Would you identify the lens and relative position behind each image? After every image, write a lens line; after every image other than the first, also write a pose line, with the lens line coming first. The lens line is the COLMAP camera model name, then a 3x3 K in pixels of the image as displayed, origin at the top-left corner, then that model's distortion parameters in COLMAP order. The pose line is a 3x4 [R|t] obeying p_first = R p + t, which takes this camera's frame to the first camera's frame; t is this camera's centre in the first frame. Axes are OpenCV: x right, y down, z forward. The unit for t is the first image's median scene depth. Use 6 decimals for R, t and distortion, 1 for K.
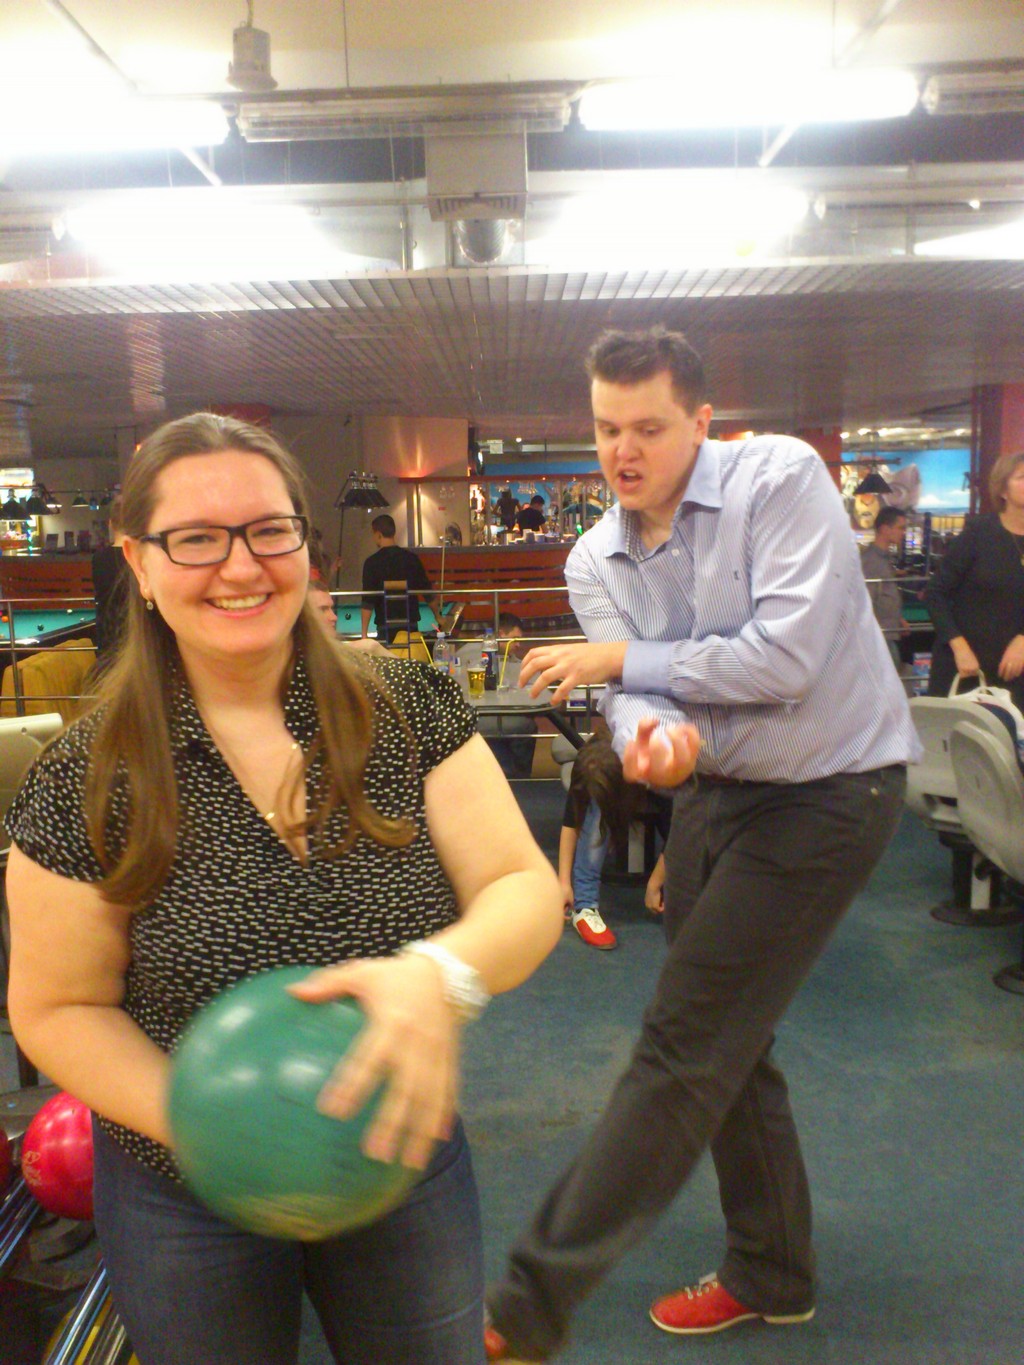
lens RADIAL K [[1213.5, 0, 512.0], [0, 1213.5, 682.5], [0, 0, 1]] dist [0.009690, -0.013957]
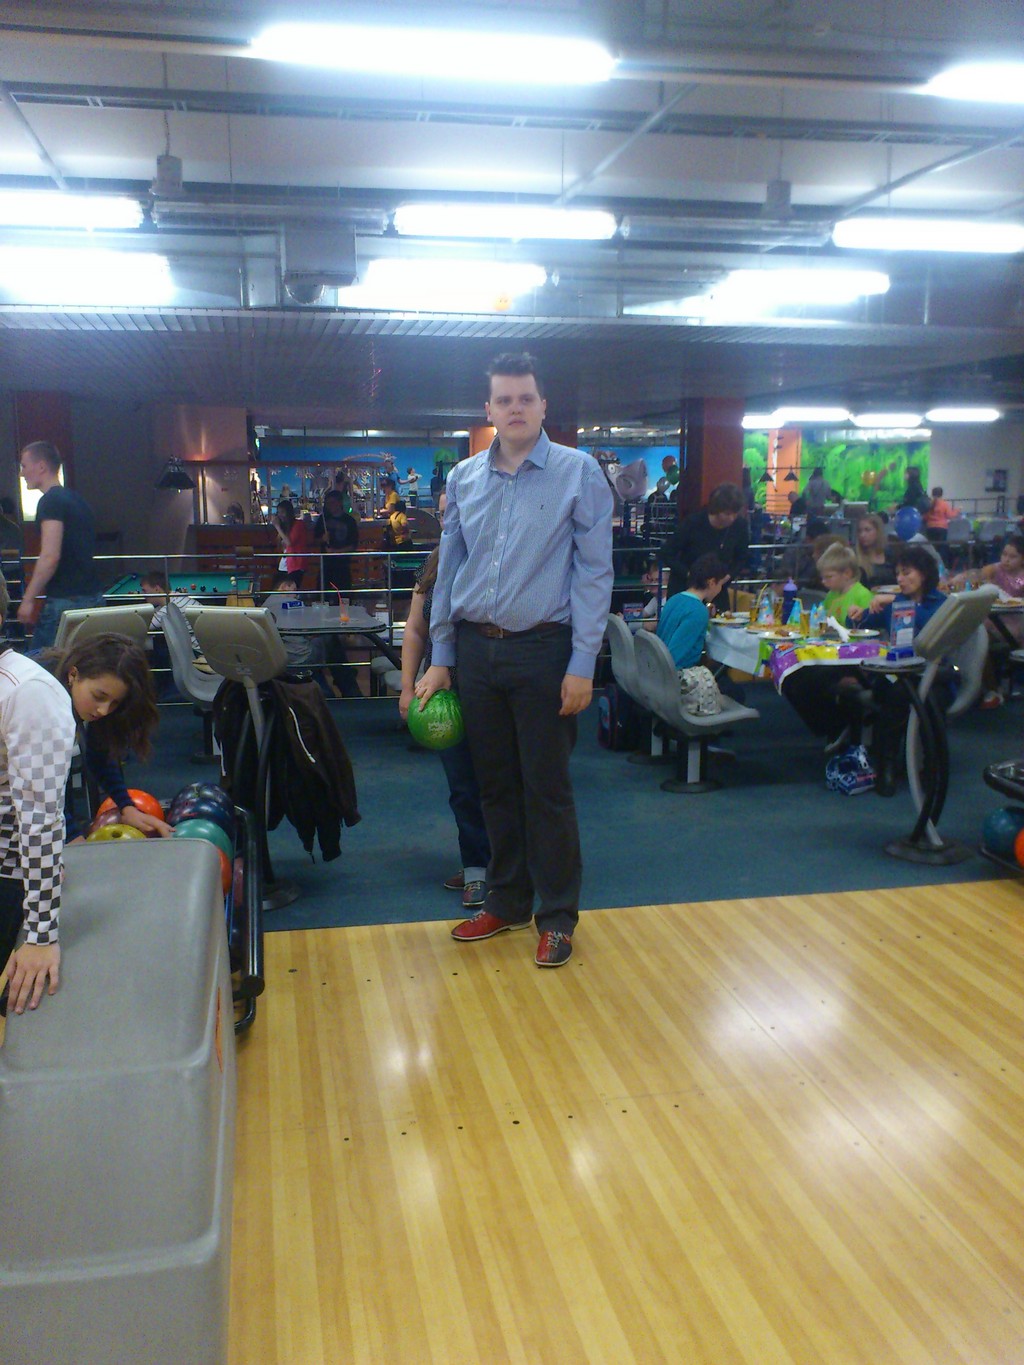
lens RADIAL K [[1191.9, 0, 504.9], [0, 1191.9, 662.2], [0, 0, 1]] dist [0.019501, 0.006289]
pose [[0.979780, -0.006785, 0.199965, -0.070867], [0.007043, 0.999975, -0.000577, 0.041158], [-0.199956, 0.001973, 0.979803, -0.292355]]
